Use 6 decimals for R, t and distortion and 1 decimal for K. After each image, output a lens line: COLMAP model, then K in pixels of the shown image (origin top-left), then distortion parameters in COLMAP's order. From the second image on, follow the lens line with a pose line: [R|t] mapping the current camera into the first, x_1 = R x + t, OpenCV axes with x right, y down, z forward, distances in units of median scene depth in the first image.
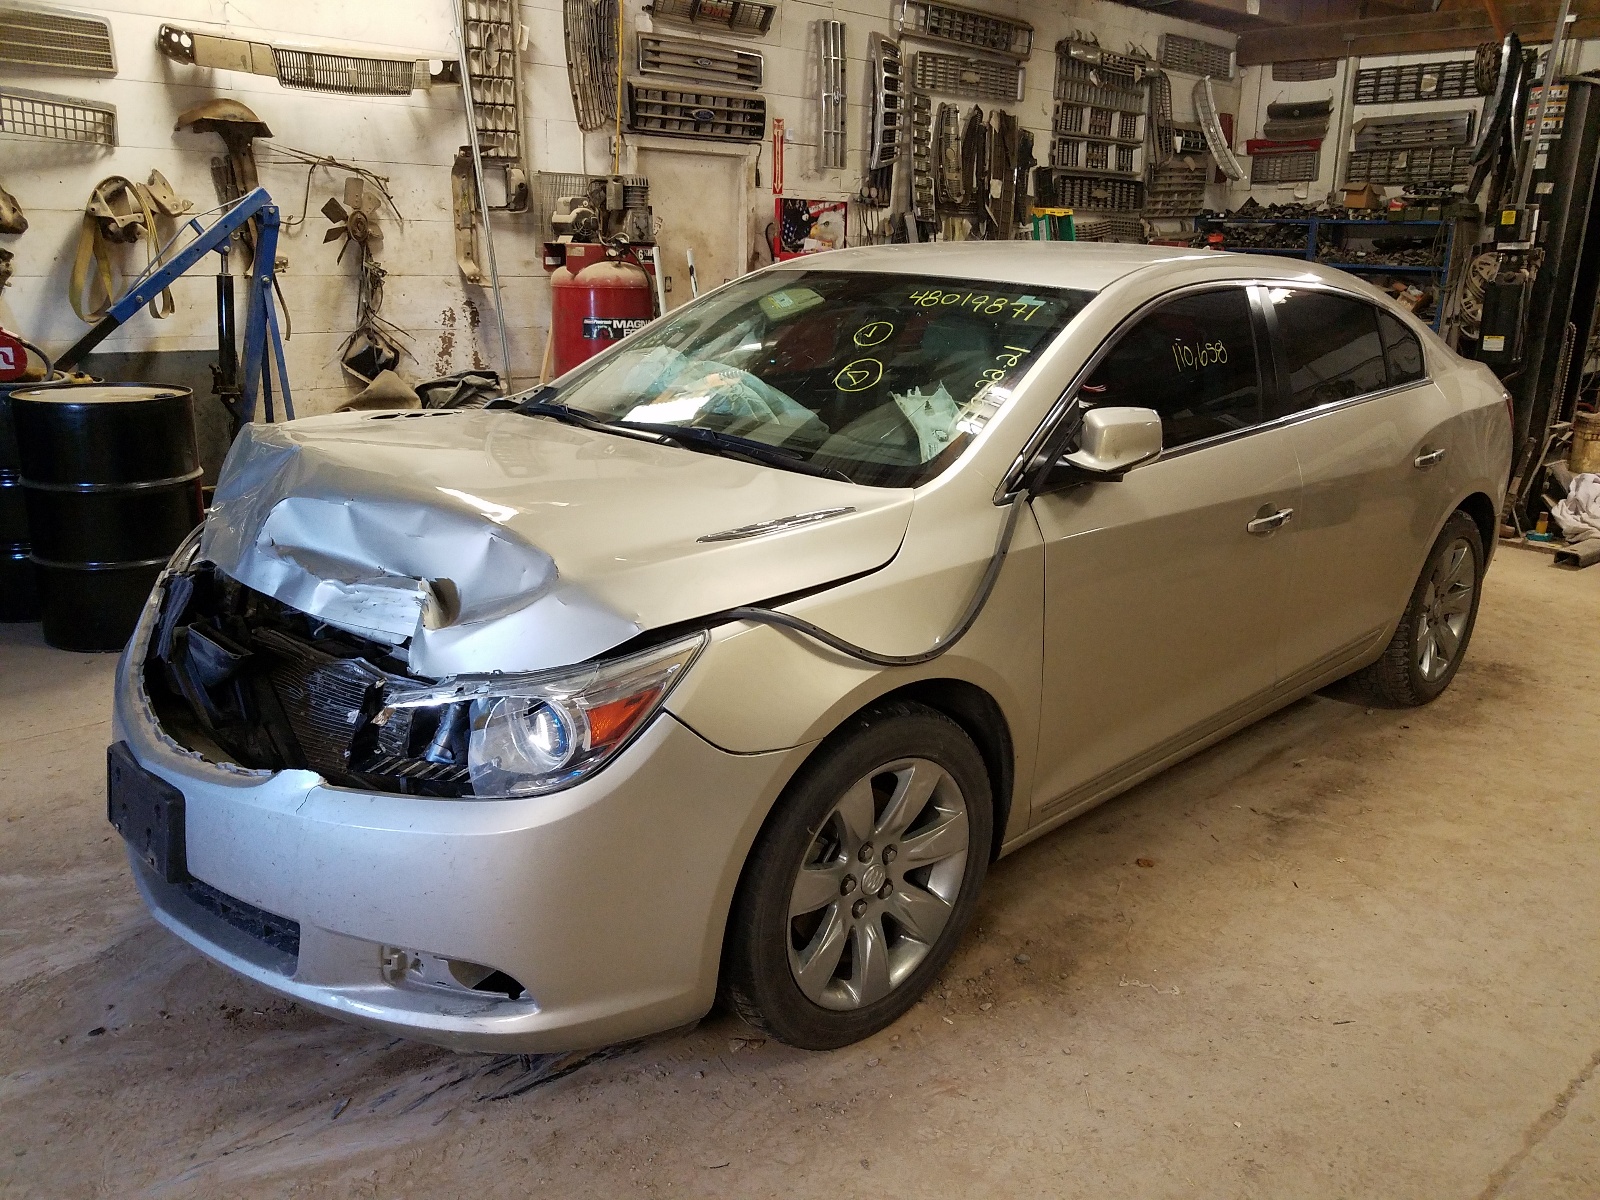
lens RADIAL K [[1226.3, 0, 800.2], [0, 1226.3, 602.5], [0, 0, 1]] dist [-0.008325, 0.002562]
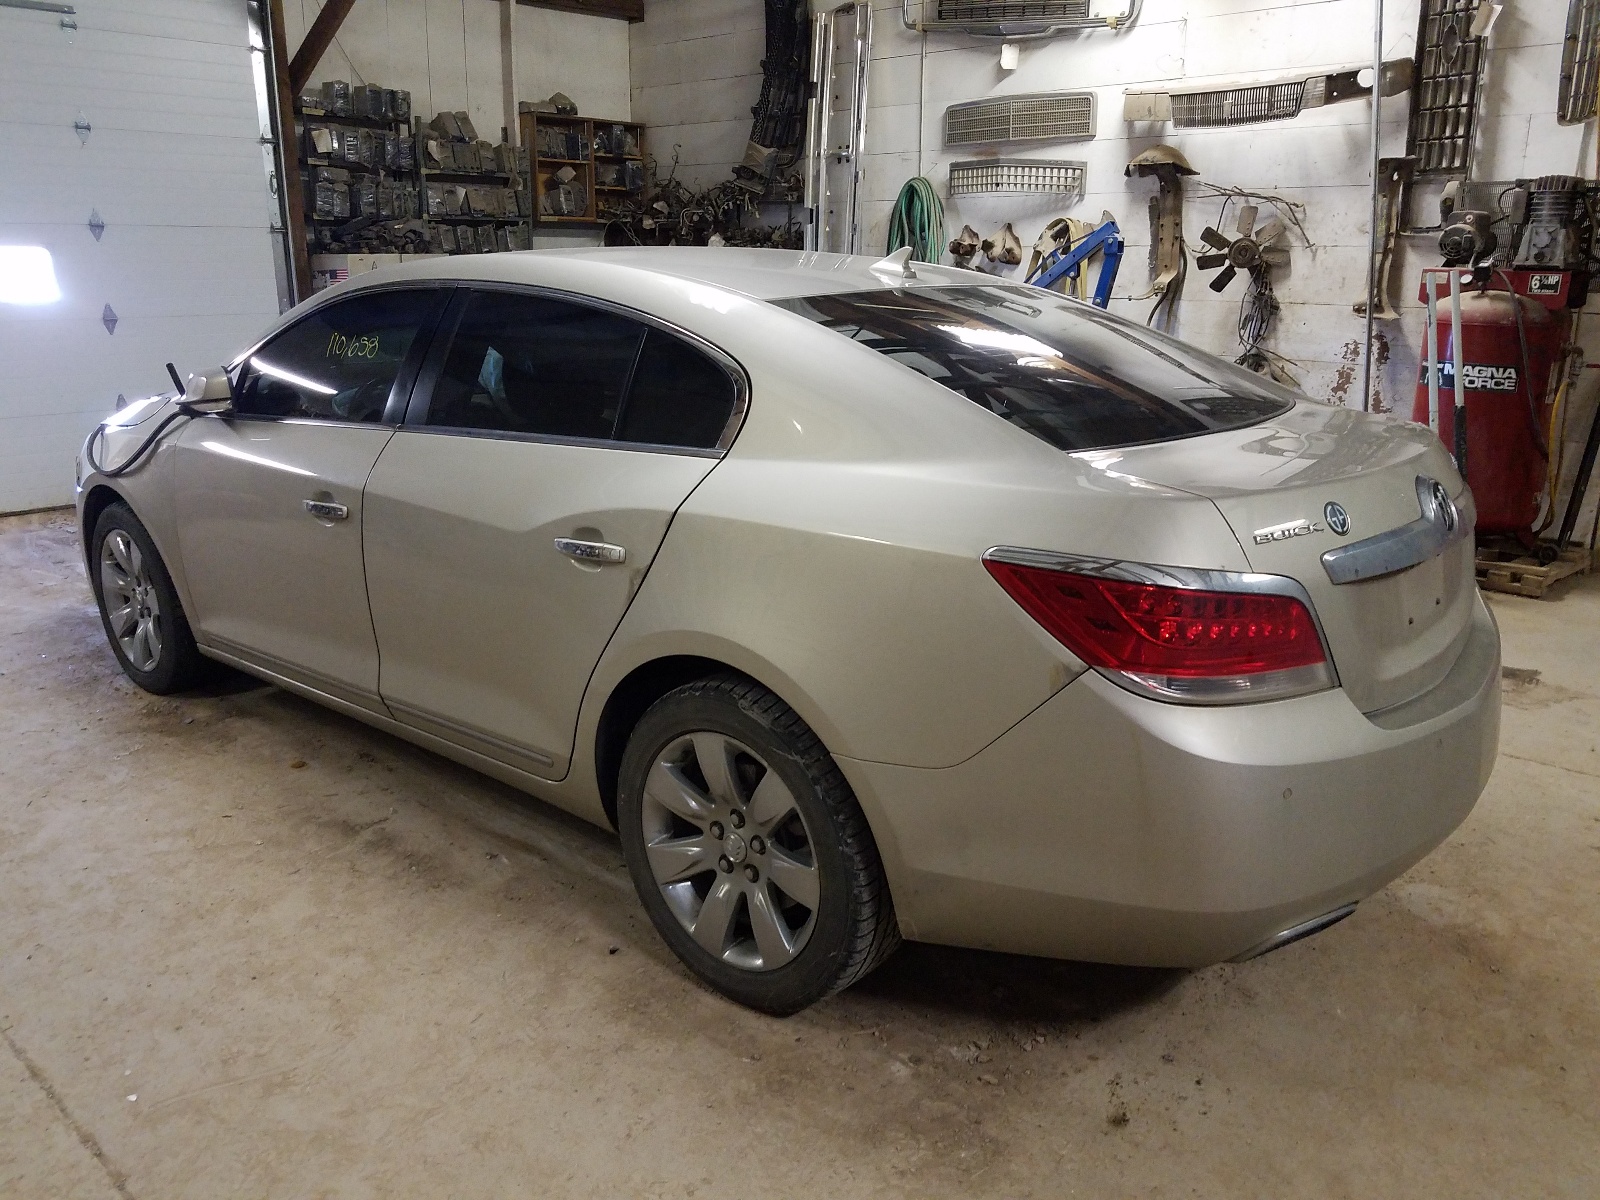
lens RADIAL K [[1226.3, 0, 800.8], [0, 1226.3, 596.0], [0, 0, 1]] dist [-0.008325, 0.002562]
pose [[0.108961, 0.241893, -0.964166, 0.684850], [-0.282035, 0.937605, 0.203357, -0.152359], [0.953197, 0.249771, 0.170384, 0.579956]]
